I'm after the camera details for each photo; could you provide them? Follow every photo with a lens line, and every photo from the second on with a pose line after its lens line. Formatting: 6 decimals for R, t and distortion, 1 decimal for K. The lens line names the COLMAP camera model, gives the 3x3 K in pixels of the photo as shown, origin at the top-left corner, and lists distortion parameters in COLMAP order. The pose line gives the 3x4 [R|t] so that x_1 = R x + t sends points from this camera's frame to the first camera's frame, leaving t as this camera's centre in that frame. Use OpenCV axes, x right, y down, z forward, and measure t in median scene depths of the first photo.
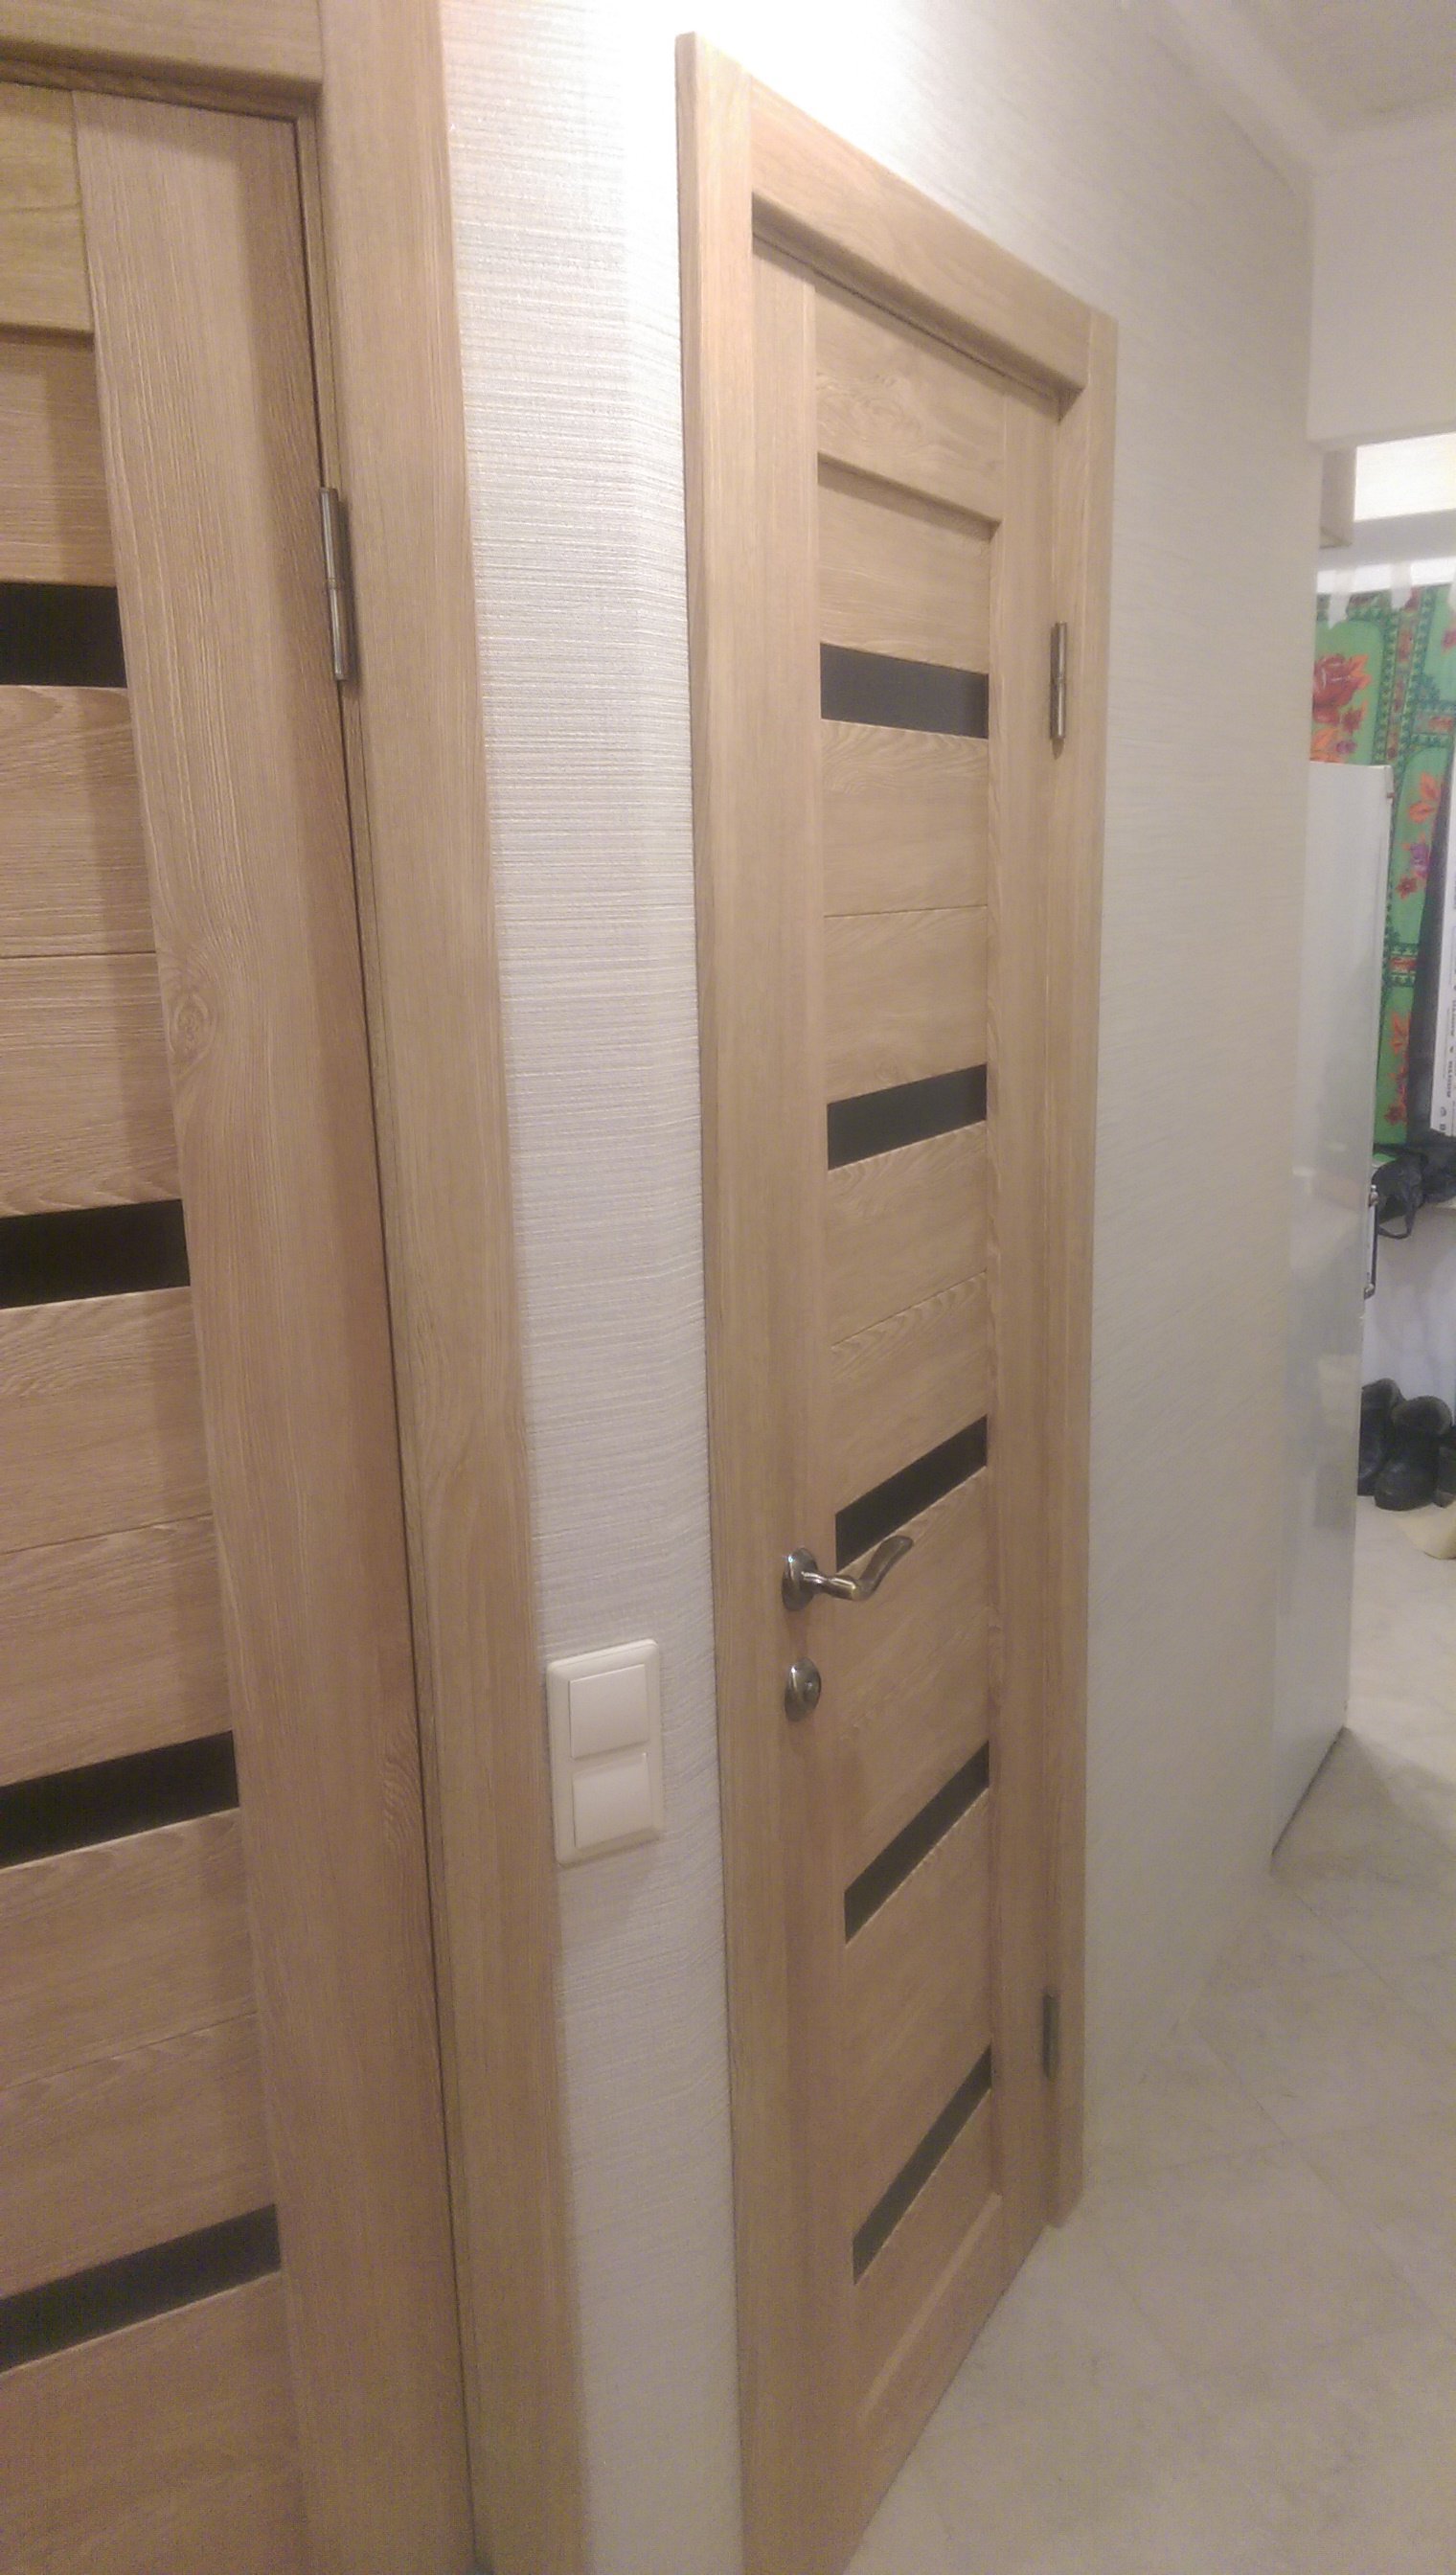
lens RADIAL K [[1803.9, 0, 728.0], [0, 1803.9, 1287.5], [0, 0, 1]] dist [0.085130, -0.121666]
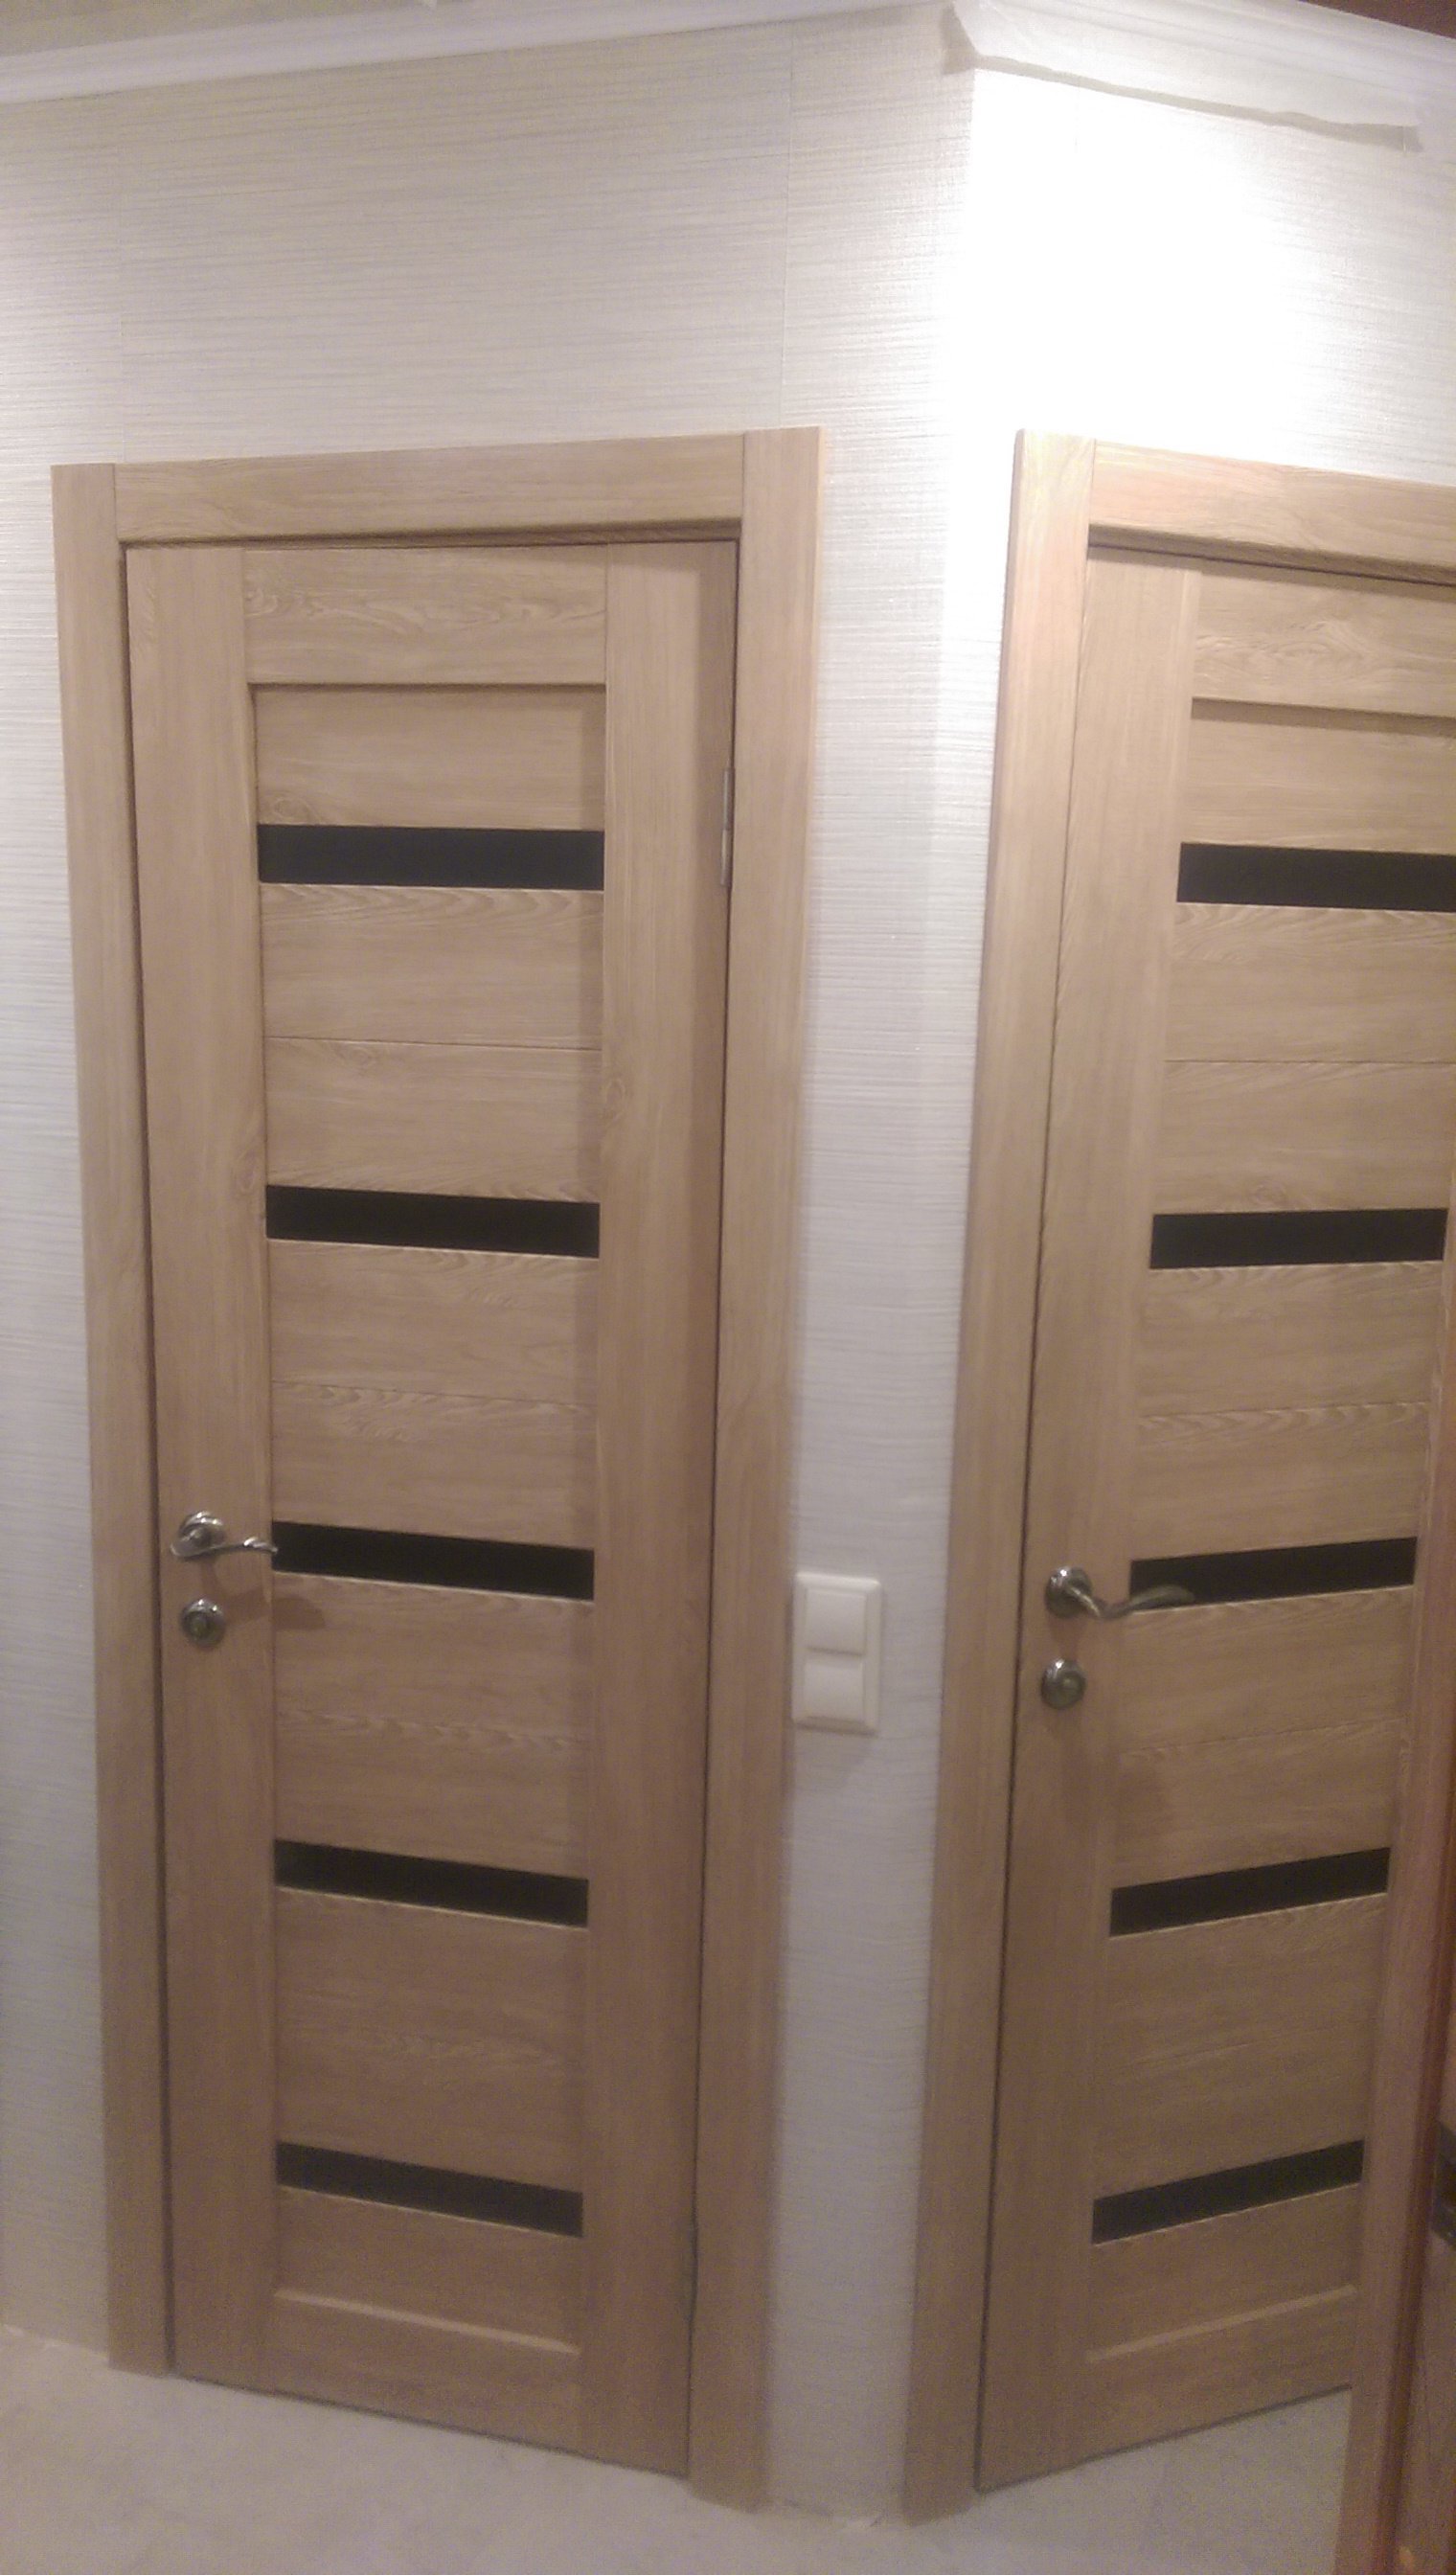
lens RADIAL K [[1803.9, 0, 728.0], [0, 1803.9, 1287.5], [0, 0, 1]] dist [0.085130, -0.121666]
pose [[0.763538, 0.160077, -0.625608, 0.757750], [-0.189655, 0.981653, 0.019711, -0.027314], [0.617285, 0.103600, 0.779888, -0.153978]]
